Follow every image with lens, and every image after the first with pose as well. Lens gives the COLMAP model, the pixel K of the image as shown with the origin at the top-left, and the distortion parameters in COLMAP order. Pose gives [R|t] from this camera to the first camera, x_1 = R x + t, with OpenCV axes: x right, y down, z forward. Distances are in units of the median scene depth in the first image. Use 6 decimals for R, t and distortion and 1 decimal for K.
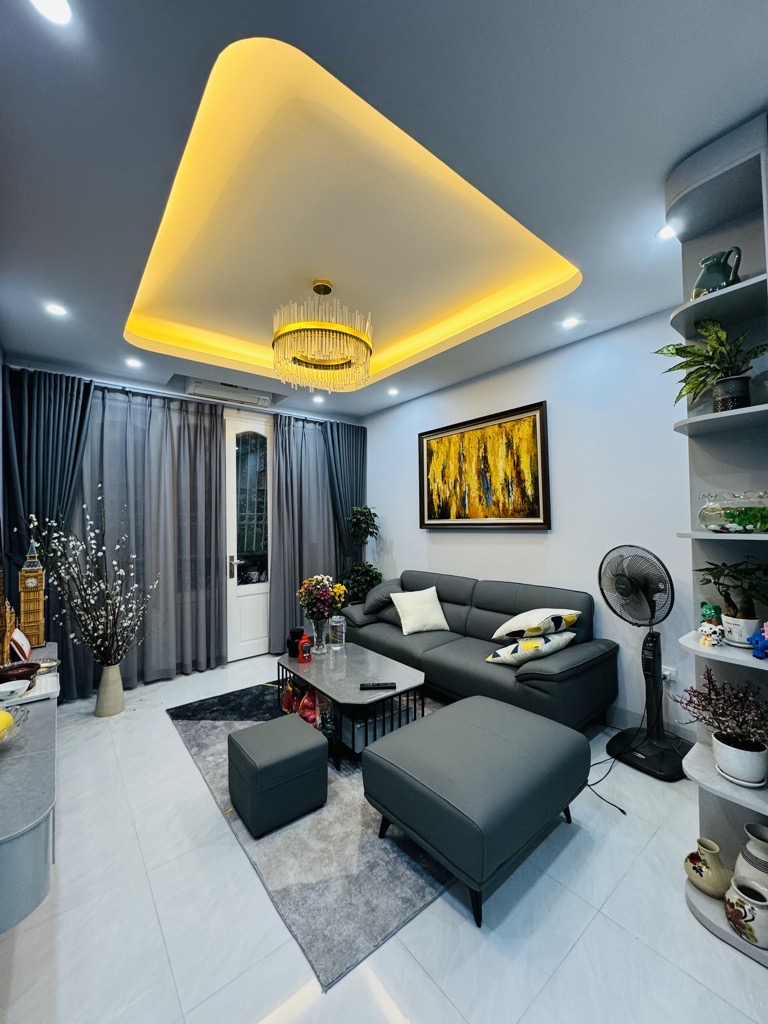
lens RADIAL K [[407.5, 0, 384.0], [0, 407.5, 512.0], [0, 0, 1]] dist [-0.000577, 0.000270]
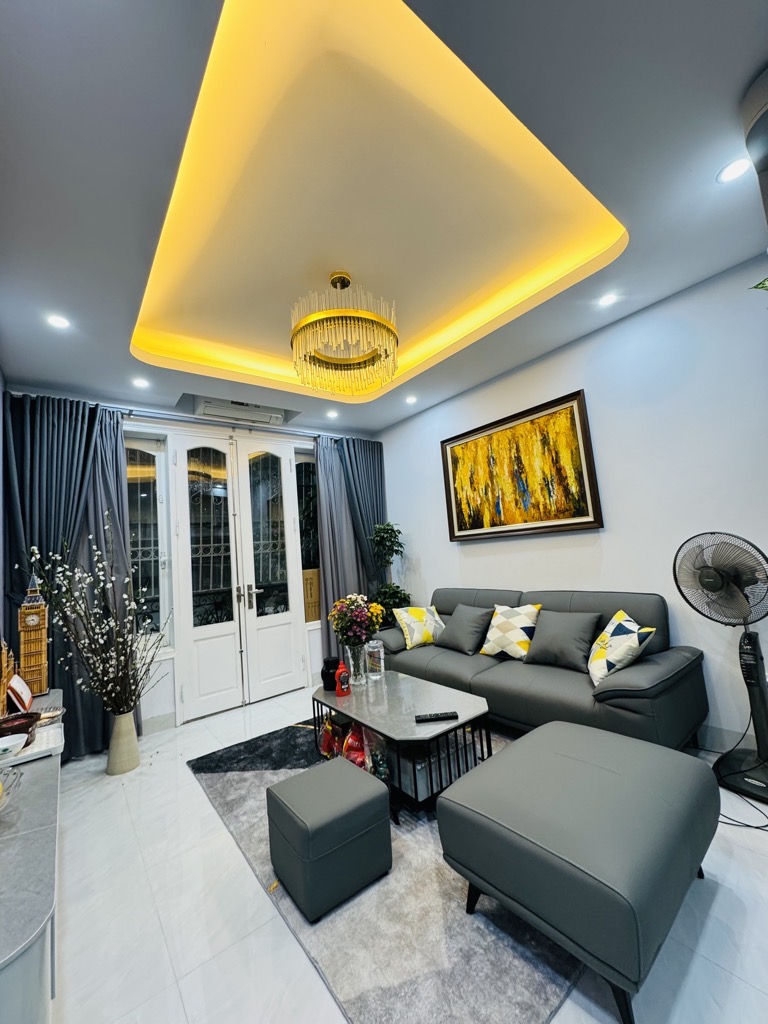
lens RADIAL K [[407.5, 0, 384.0], [0, 407.5, 512.0], [0, 0, 1]] dist [-0.000577, 0.000270]
pose [[0.997667, -0.067716, -0.008714, -0.071308], [0.066874, 0.994926, -0.075165, 0.047727], [0.013760, 0.074406, 0.997133, 0.097325]]
